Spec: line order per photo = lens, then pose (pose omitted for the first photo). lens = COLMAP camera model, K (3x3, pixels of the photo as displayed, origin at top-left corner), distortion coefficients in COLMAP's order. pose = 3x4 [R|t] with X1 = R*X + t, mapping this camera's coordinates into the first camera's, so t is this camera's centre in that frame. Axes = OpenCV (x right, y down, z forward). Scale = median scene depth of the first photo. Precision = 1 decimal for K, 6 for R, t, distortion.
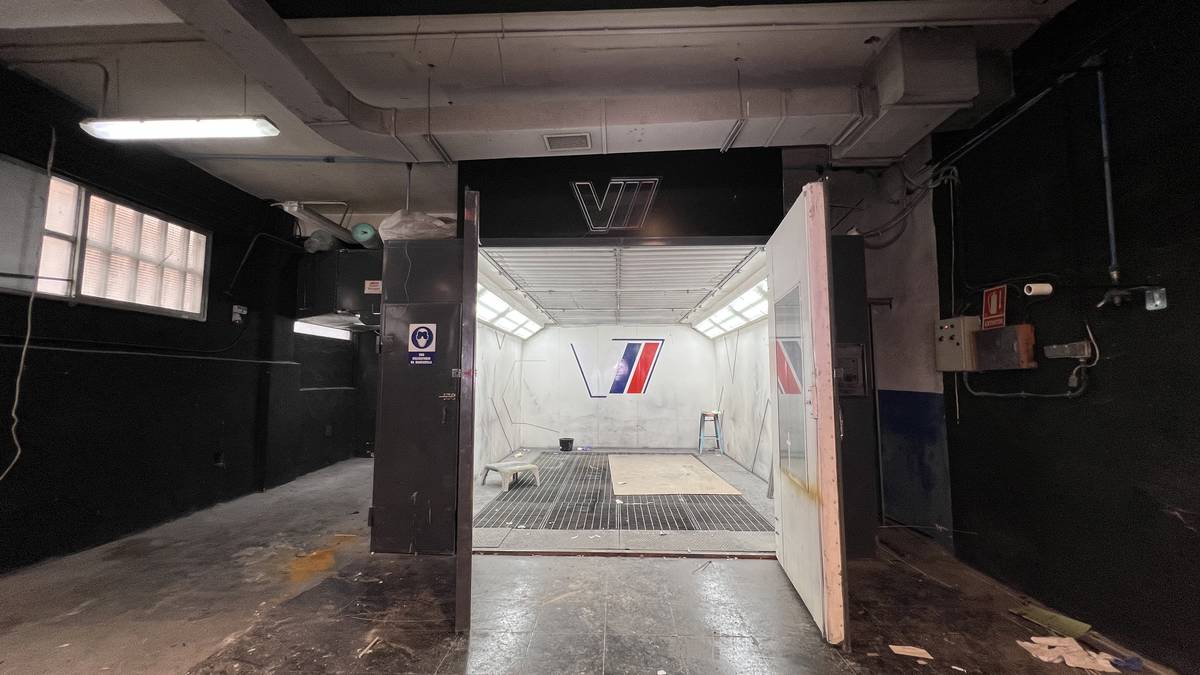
lens RADIAL K [[479.2, 0, 599.7], [0, 479.2, 336.4], [0, 0, 1]] dist [-0.001862, 0.000367]
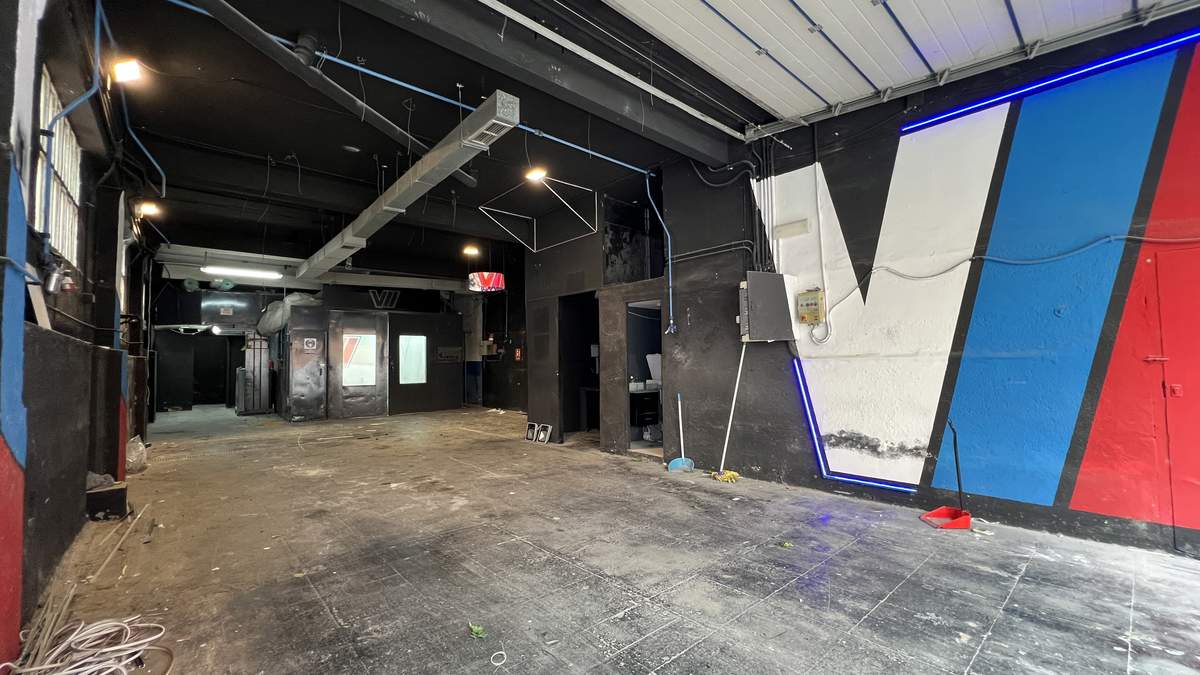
lens RADIAL K [[479.2, 0, 598.6], [0, 479.2, 337.7], [0, 0, 1]] dist [-0.001862, 0.000367]
pose [[0.733285, 0.019976, 0.679627, -0.992492], [-0.048283, 0.998575, 0.022744, -0.167528], [-0.678204, -0.049493, 0.733205, -2.038530]]
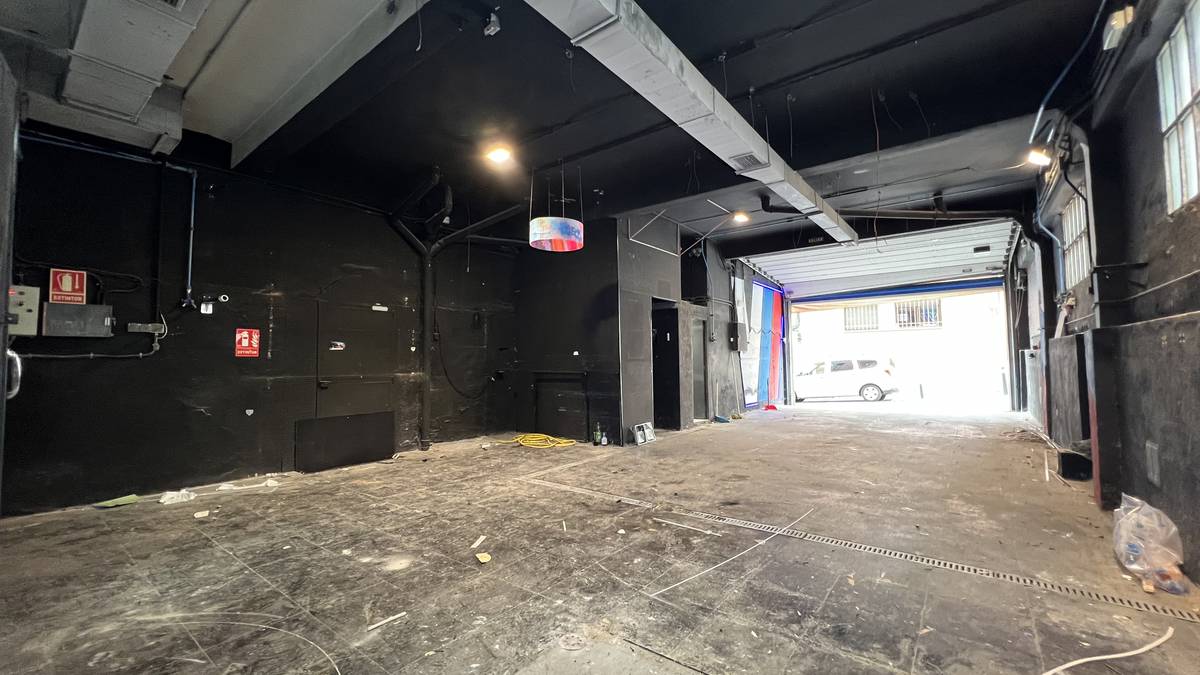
lens RADIAL K [[479.2, 0, 598.3], [0, 479.2, 336.9], [0, 0, 1]] dist [-0.001862, 0.000367]
pose [[-0.806720, 0.037036, 0.589772, -0.820580], [-0.048915, 0.990424, -0.129104, 0.131766], [-0.588906, -0.132999, -0.797183, 0.943632]]
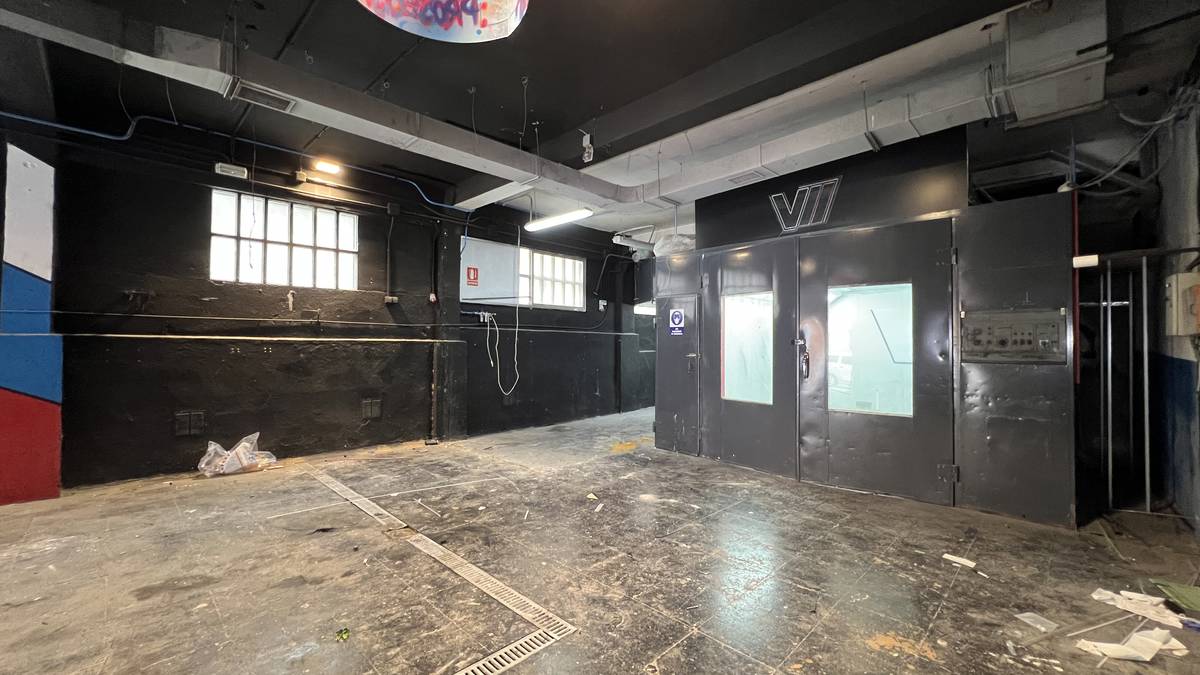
lens RADIAL K [[479.2, 0, 599.3], [0, 479.2, 335.7], [0, 0, 1]] dist [-0.001862, 0.000367]
pose [[0.735818, -0.011396, -0.677083, 0.489065], [0.058366, 0.997205, 0.046645, -0.026879], [0.674659, -0.073840, 0.734427, -0.313820]]
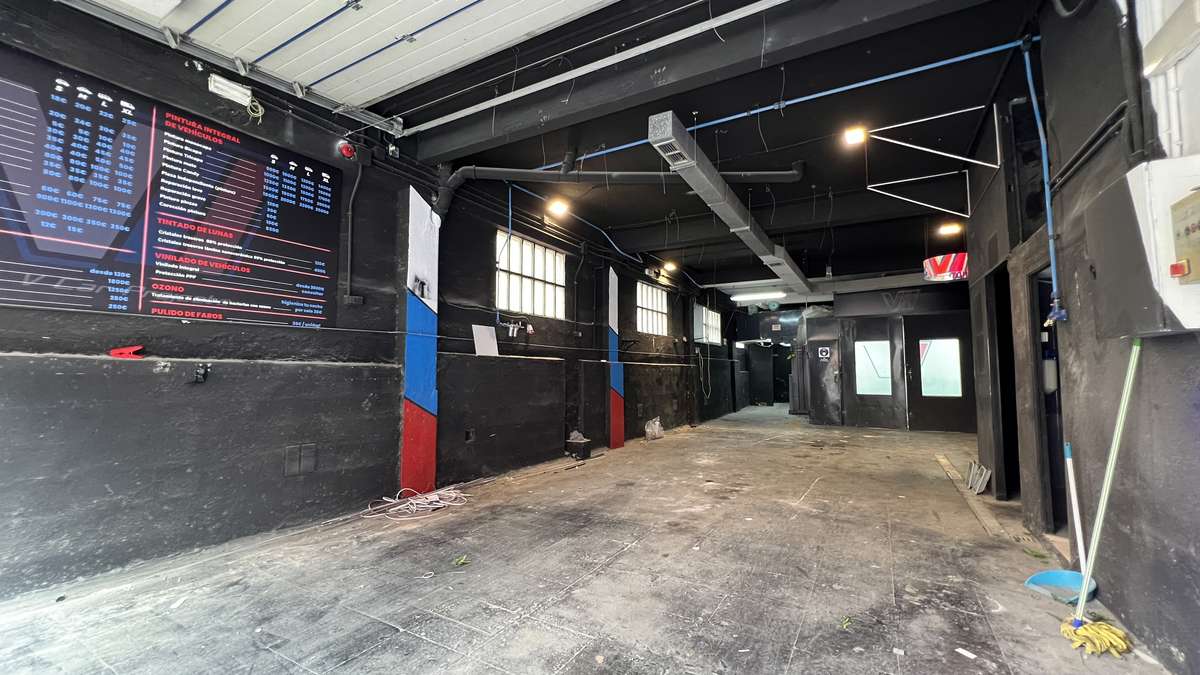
lens RADIAL K [[479.2, 0, 598.1], [0, 479.2, 336.0], [0, 0, 1]] dist [-0.001862, 0.000367]
pose [[0.877187, -0.037034, -0.478718, -0.176878], [0.047047, 0.998853, 0.008936, -0.180651], [0.477838, -0.030361, 0.877923, -2.126948]]
